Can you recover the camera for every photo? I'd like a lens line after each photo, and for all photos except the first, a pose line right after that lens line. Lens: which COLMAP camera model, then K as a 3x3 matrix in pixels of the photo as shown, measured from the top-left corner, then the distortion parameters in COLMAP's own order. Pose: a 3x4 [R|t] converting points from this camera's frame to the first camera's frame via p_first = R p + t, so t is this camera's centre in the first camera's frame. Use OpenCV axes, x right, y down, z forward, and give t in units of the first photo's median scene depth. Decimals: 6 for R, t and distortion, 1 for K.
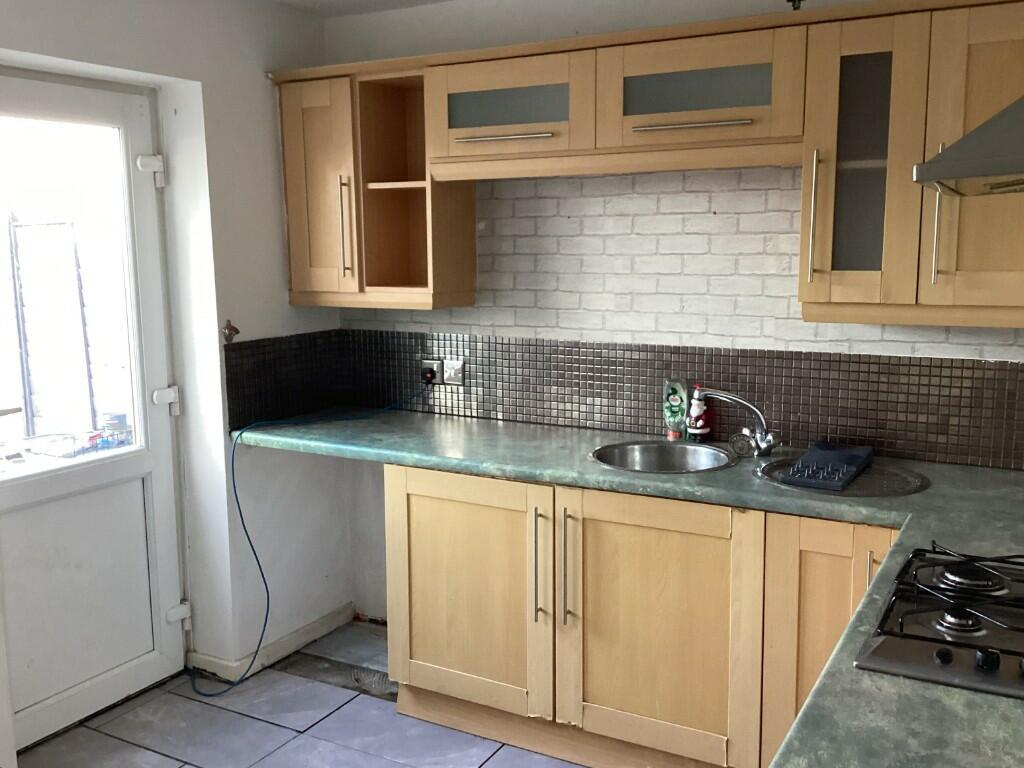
lens RADIAL K [[994.2, 0, 512.0], [0, 994.2, 384.0], [0, 0, 1]] dist [0.154856, -0.332843]
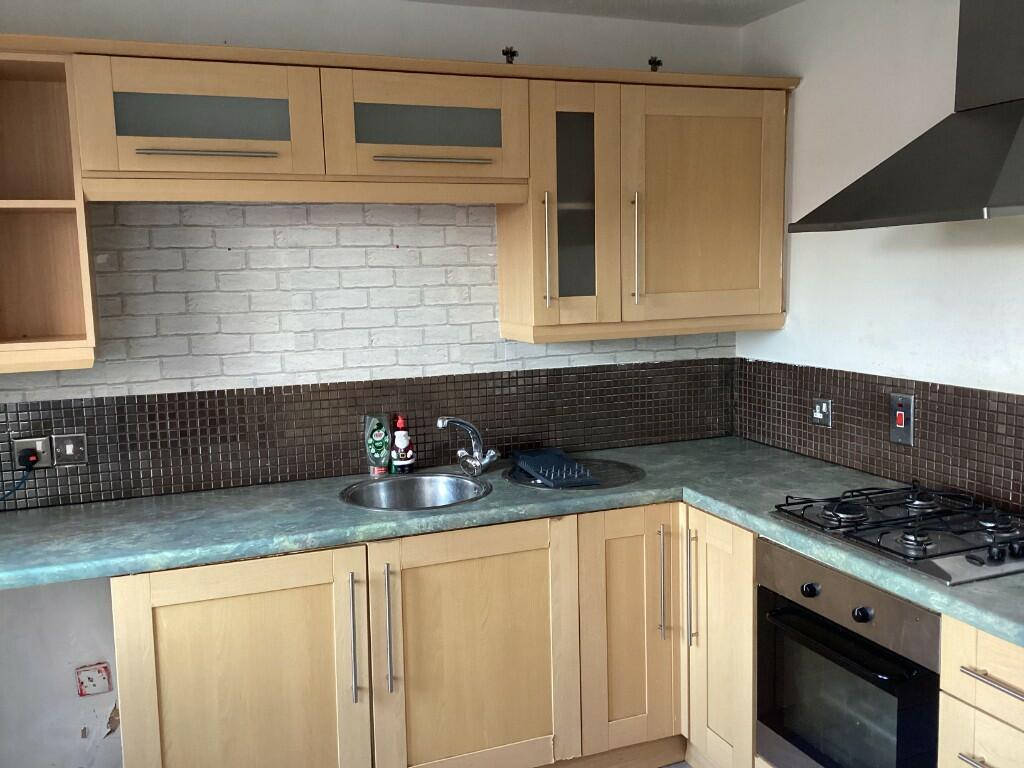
lens RADIAL K [[939.5, 0, 512.0], [0, 939.5, 384.0], [0, 0, 1]] dist [0.112511, -0.171575]
pose [[0.631725, -0.105041, 0.768043, -0.476237], [0.130175, 0.991082, 0.028475, -0.044638], [-0.764184, 0.081992, 0.639765, 0.312726]]
